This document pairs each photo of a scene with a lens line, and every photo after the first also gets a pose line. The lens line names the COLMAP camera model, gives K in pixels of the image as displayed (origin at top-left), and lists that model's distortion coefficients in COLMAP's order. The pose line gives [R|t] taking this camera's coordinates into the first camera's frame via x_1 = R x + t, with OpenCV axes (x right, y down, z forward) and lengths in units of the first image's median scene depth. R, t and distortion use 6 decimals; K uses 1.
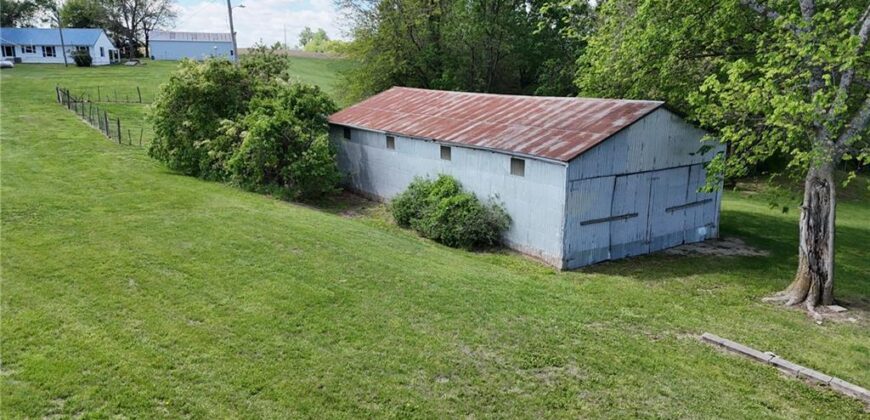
lens RADIAL K [[643.6, 0, 435.0], [0, 643.6, 210.0], [0, 0, 1]] dist [0.085694, -0.076607]
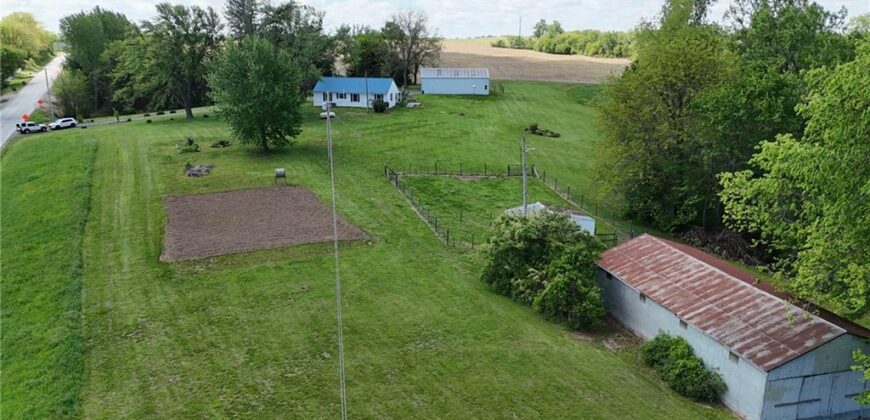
lens RADIAL K [[643.6, 0, 435.0], [0, 643.6, 210.0], [0, 0, 1]] dist [0.085694, -0.076607]
pose [[0.942907, 0.086359, -0.321665, -0.063442], [-0.076831, 0.996150, 0.042223, -0.369895], [0.324073, -0.015099, 0.945912, -0.616516]]
